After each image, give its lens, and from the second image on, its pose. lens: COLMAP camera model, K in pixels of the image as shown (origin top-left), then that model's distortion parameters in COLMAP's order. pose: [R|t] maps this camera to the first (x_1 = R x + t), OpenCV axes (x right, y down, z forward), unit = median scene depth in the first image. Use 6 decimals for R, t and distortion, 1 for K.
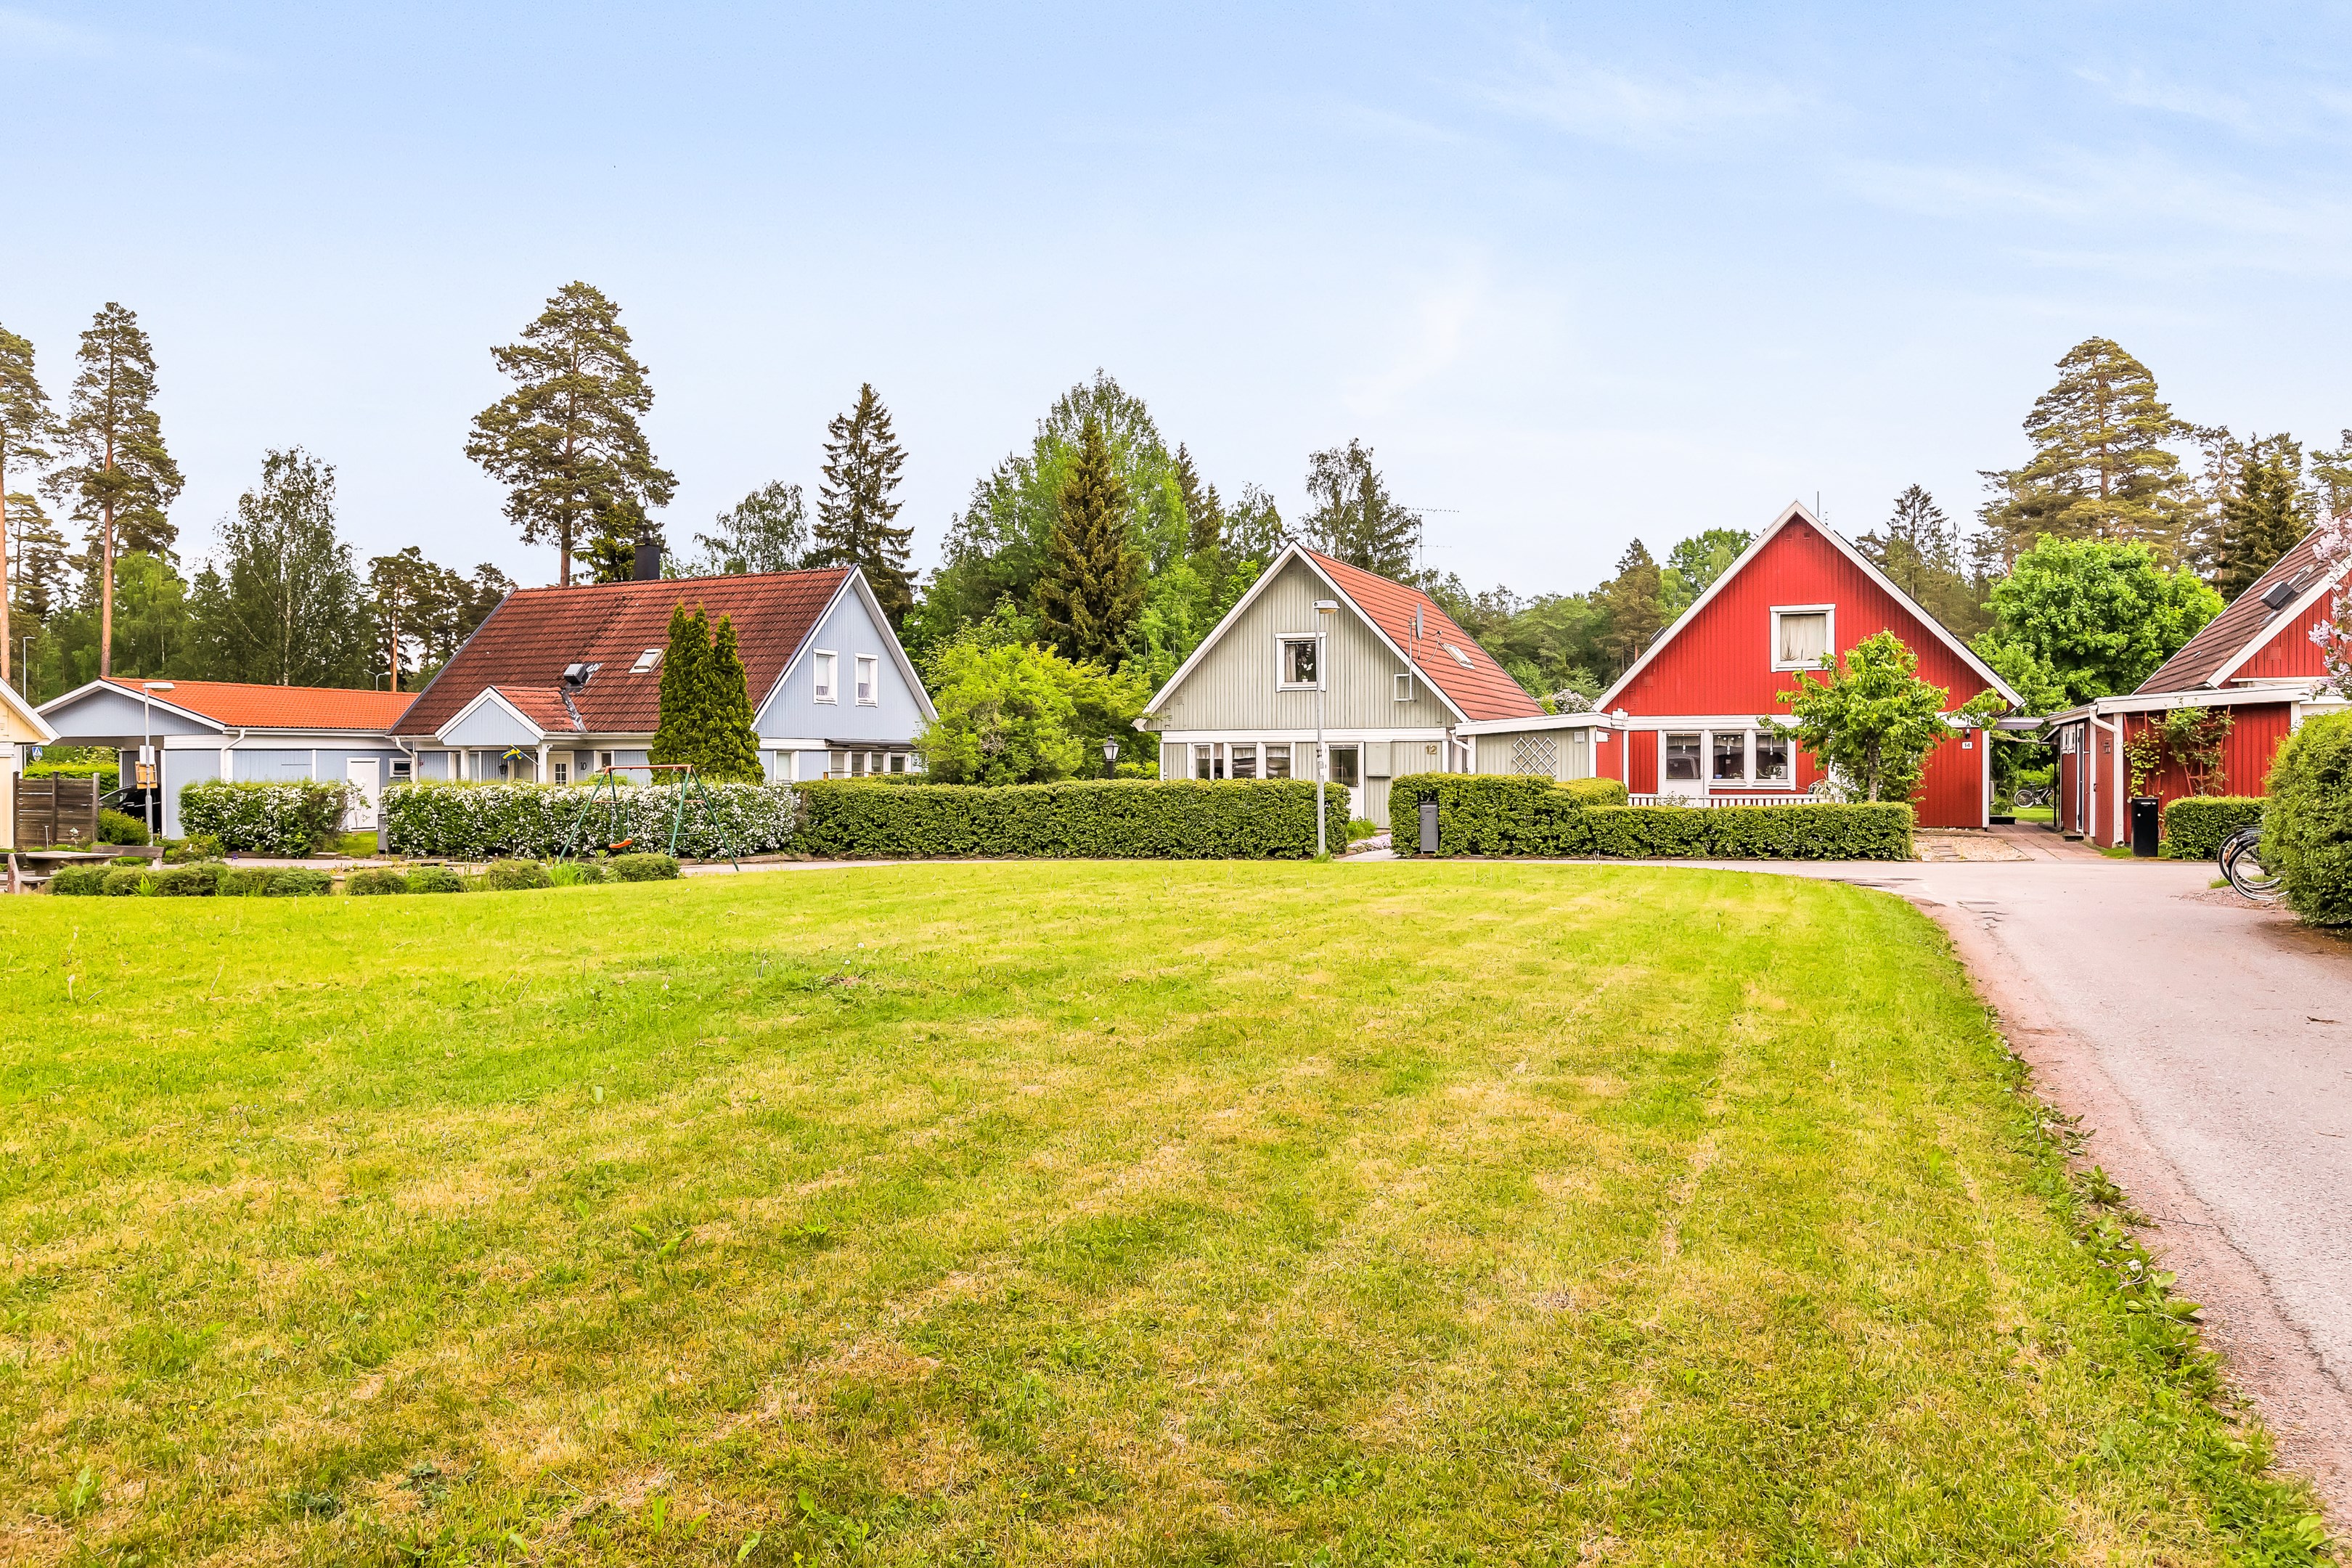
lens RADIAL K [[1601.8, 0, 1194.0], [0, 1601.8, 764.5], [0, 0, 1]] dist [-0.036450, 0.018493]
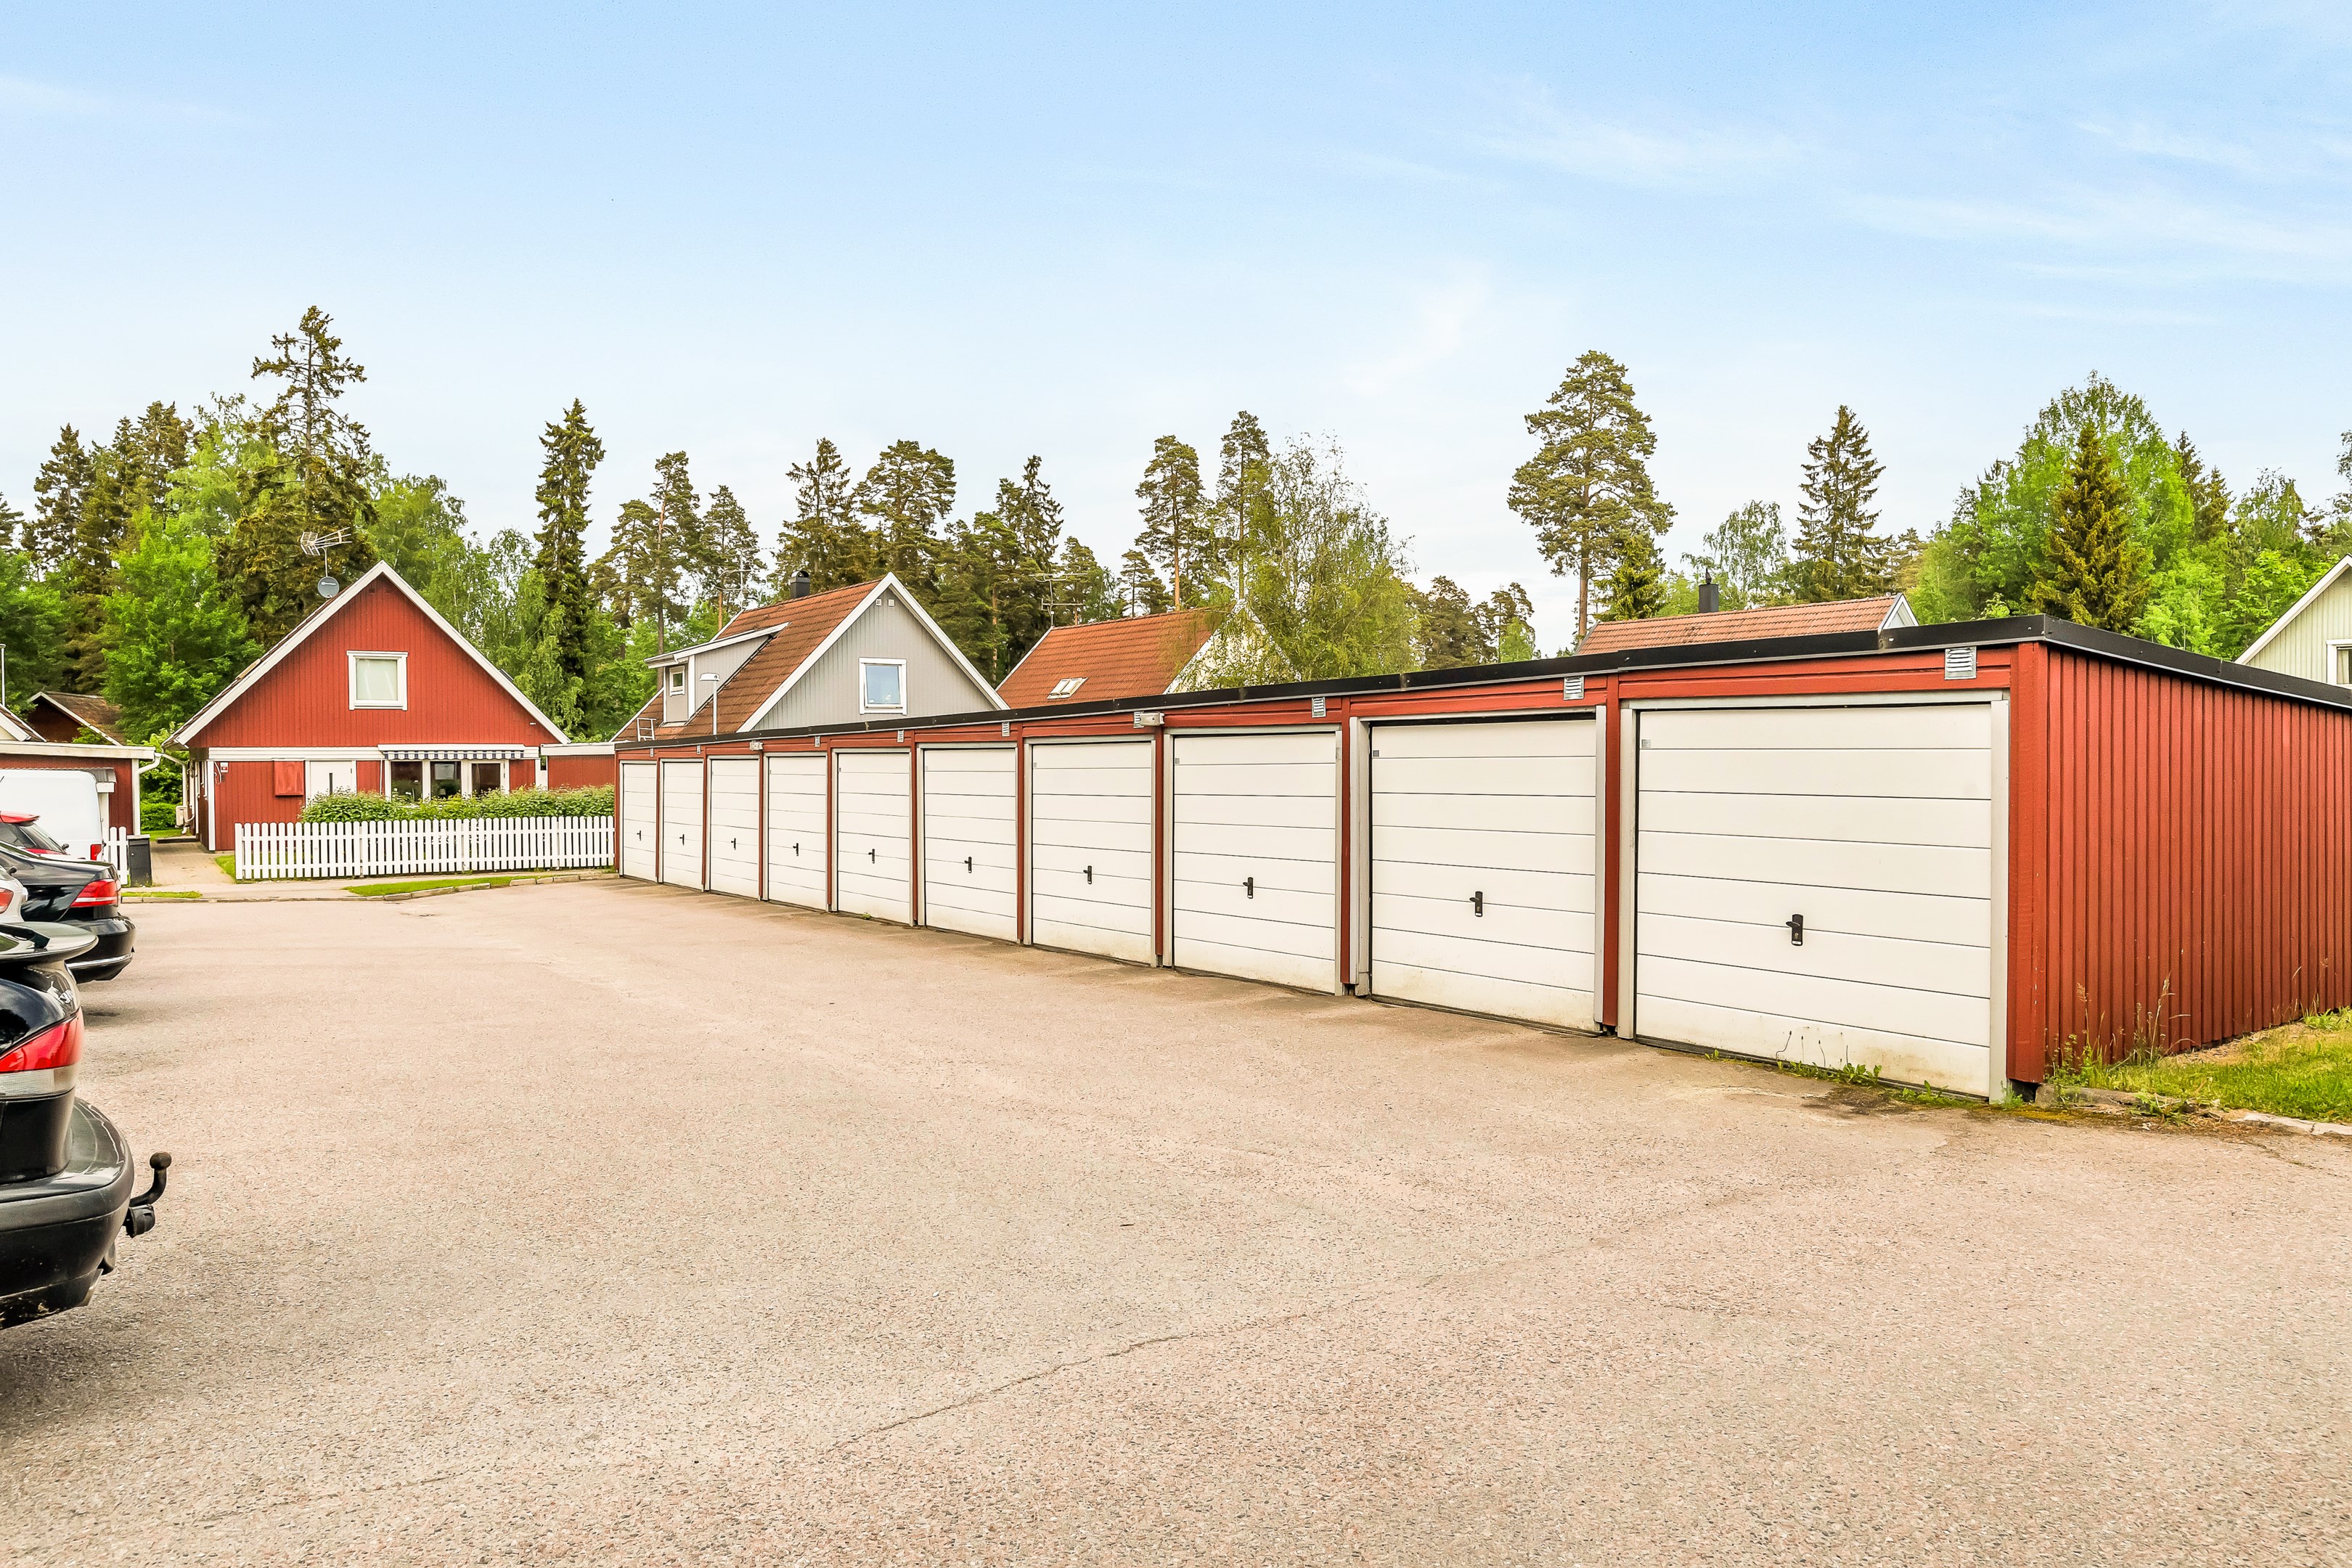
lens RADIAL K [[1601.8, 0, 1194.0], [0, 1601.8, 764.5], [0, 0, 1]] dist [-0.036450, 0.018493]
pose [[0.858280, -0.002936, -0.513174, -0.032766], [0.007776, 0.999943, 0.007284, -0.006553], [0.513124, -0.010242, 0.858254, -0.172148]]
